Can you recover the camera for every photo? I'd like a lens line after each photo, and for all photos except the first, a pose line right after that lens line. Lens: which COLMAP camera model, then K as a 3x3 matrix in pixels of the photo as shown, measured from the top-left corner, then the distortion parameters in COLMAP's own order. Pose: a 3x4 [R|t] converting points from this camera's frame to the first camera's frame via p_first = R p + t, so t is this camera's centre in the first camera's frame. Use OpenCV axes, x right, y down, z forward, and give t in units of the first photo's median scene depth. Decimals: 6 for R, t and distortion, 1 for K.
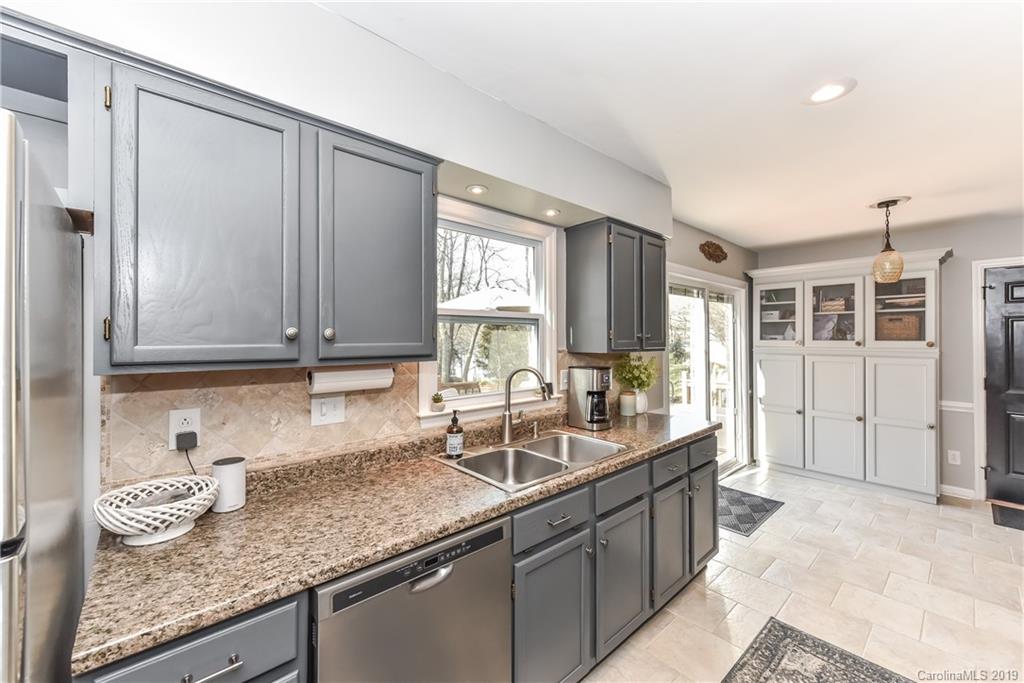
lens RADIAL K [[407.0, 0, 504.7], [0, 407.0, 339.3], [0, 0, 1]] dist [0.009128, -0.002157]
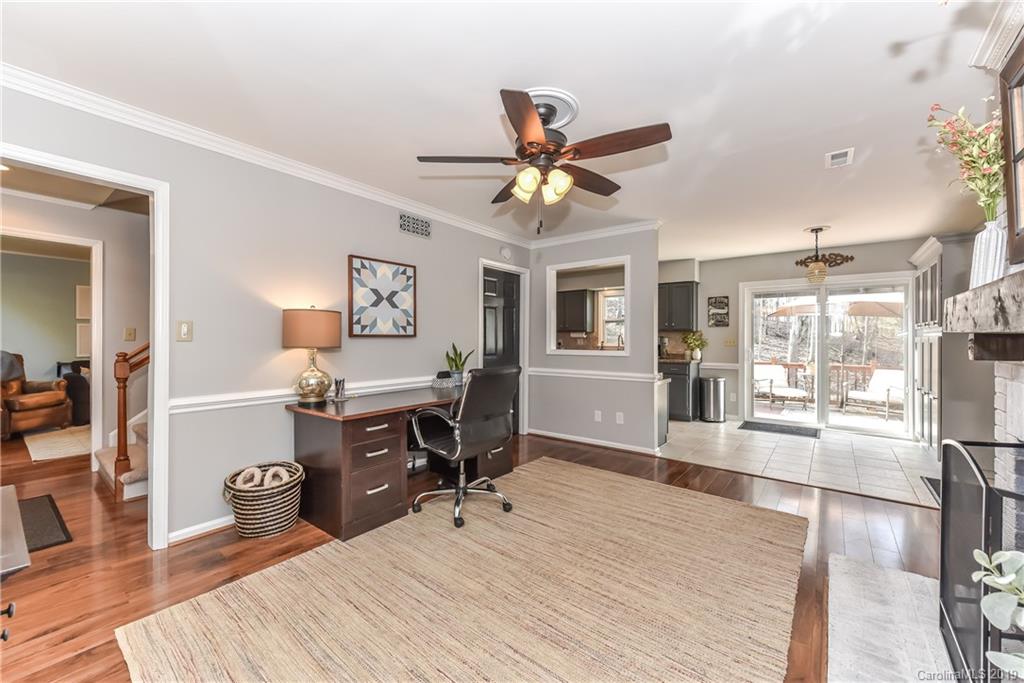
lens RADIAL K [[407.0, 0, 514.1], [0, 407.0, 340.2], [0, 0, 1]] dist [0.009128, -0.002157]
pose [[0.196438, 0.005314, -0.980502, 1.768722], [-0.002293, 0.999985, 0.004960, 0.050946], [0.980514, 0.001274, 0.196447, -0.298482]]
